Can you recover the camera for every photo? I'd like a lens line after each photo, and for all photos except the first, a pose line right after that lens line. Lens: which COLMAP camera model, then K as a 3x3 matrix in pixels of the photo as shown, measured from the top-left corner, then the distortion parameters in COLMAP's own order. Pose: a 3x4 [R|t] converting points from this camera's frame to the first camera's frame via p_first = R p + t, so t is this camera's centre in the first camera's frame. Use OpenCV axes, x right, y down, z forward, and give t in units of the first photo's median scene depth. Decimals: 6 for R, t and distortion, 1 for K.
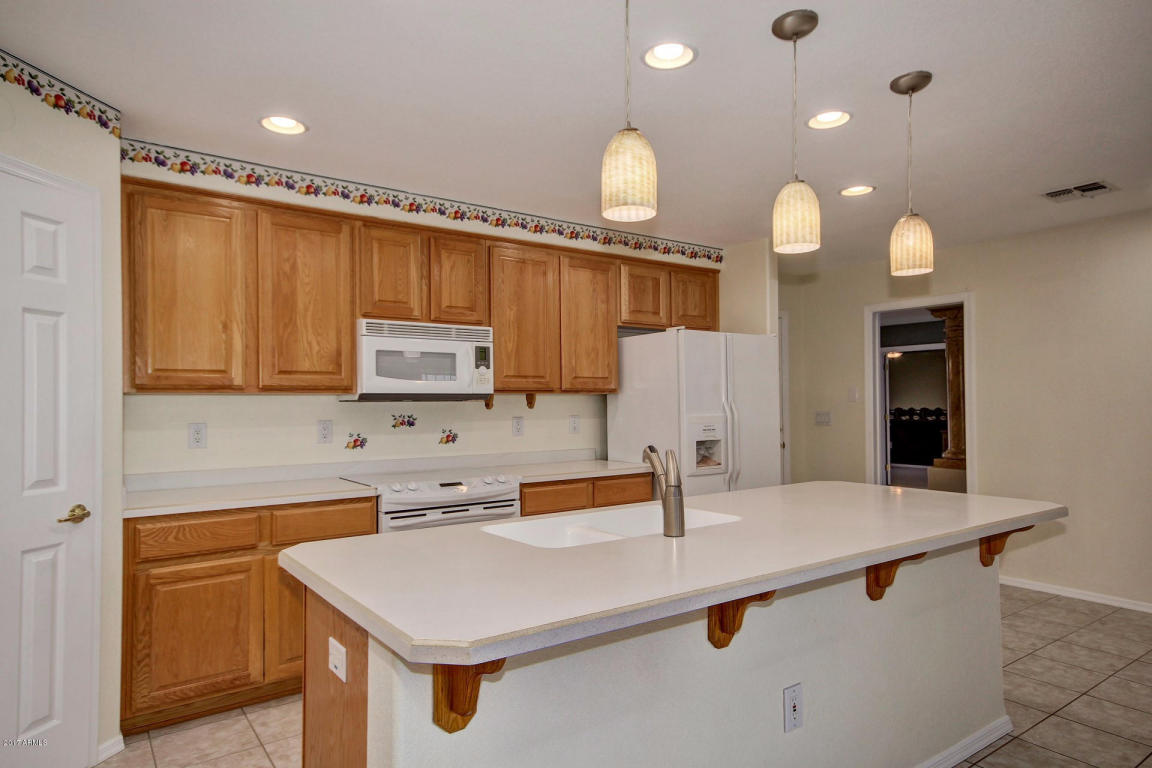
lens RADIAL K [[680.1, 0, 576.1], [0, 680.1, 396.5], [0, 0, 1]] dist [0.007457, 0.017259]
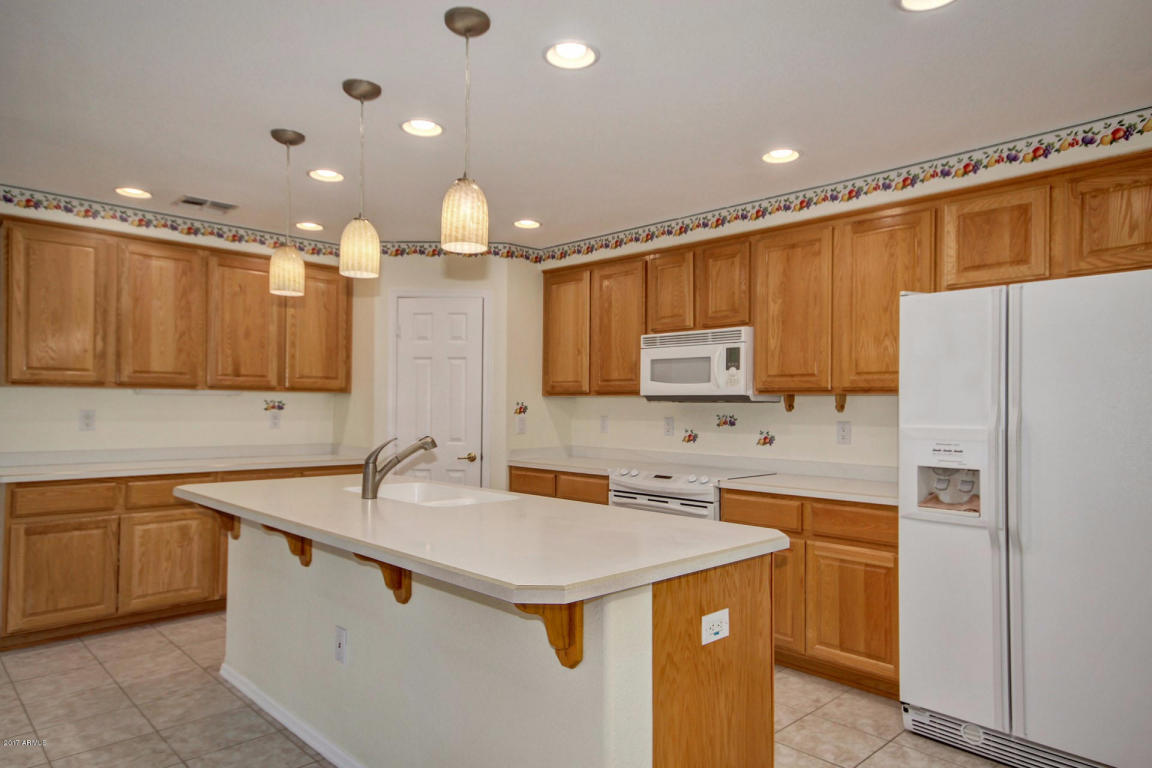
lens RADIAL K [[710.4, 0, 574.3], [0, 710.4, 392.4], [0, 0, 1]] dist [0.024728, 0.000702]
pose [[0.150827, -0.008878, -0.988520, 0.933720], [0.002738, 0.999960, -0.008563, 0.000567], [0.988556, -0.001415, 0.150845, 0.672848]]
